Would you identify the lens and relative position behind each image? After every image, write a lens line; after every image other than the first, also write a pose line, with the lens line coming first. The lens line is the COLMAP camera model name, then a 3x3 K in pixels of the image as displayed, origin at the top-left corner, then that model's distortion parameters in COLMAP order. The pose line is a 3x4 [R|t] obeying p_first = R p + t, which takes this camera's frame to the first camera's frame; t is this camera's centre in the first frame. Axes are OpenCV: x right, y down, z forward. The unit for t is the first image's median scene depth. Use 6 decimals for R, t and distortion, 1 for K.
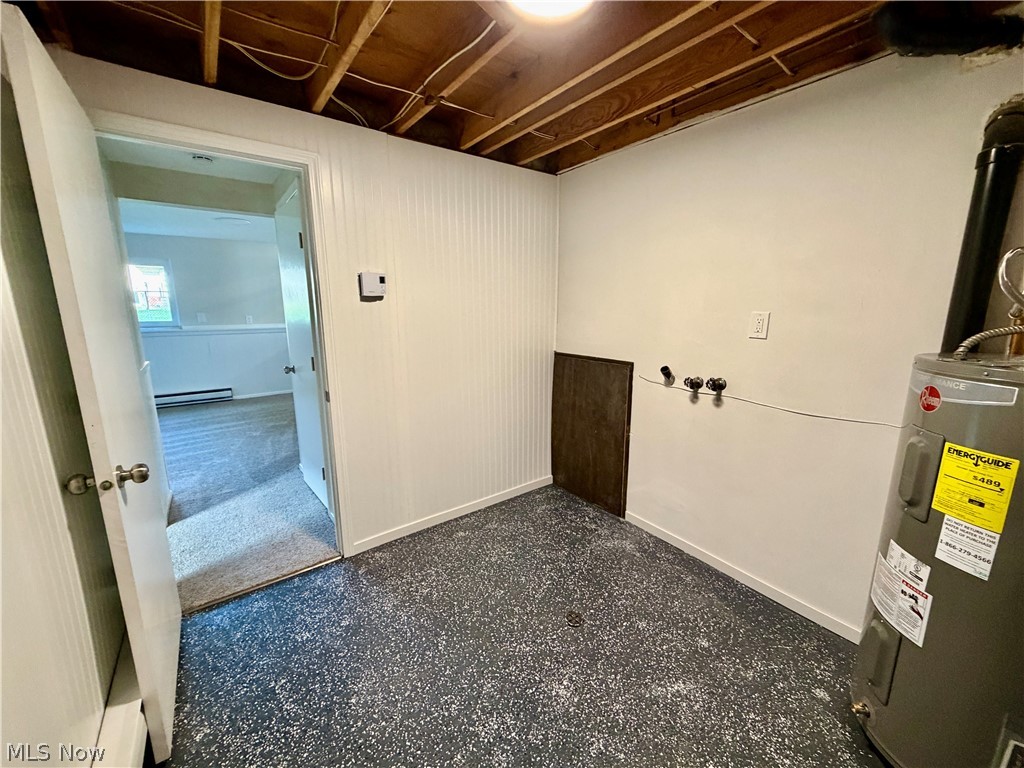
lens RADIAL K [[407.2, 0, 511.1], [0, 407.2, 383.0], [0, 0, 1]] dist [0.001864, 0.000096]
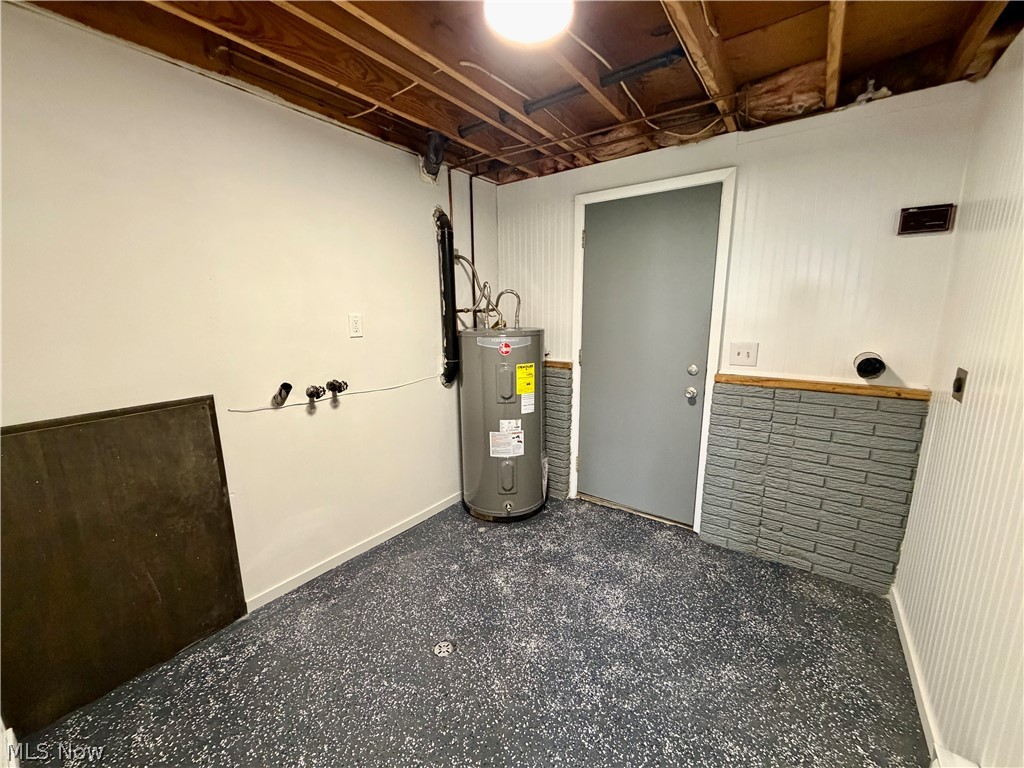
lens RADIAL K [[407.2, 0, 510.7], [0, 407.2, 382.5], [0, 0, 1]] dist [0.001864, 0.000096]
pose [[-0.295393, -0.176468, 0.938937, -0.781495], [0.191453, 0.951923, 0.239141, -0.222867], [-0.935996, 0.250402, -0.247406, 1.132383]]
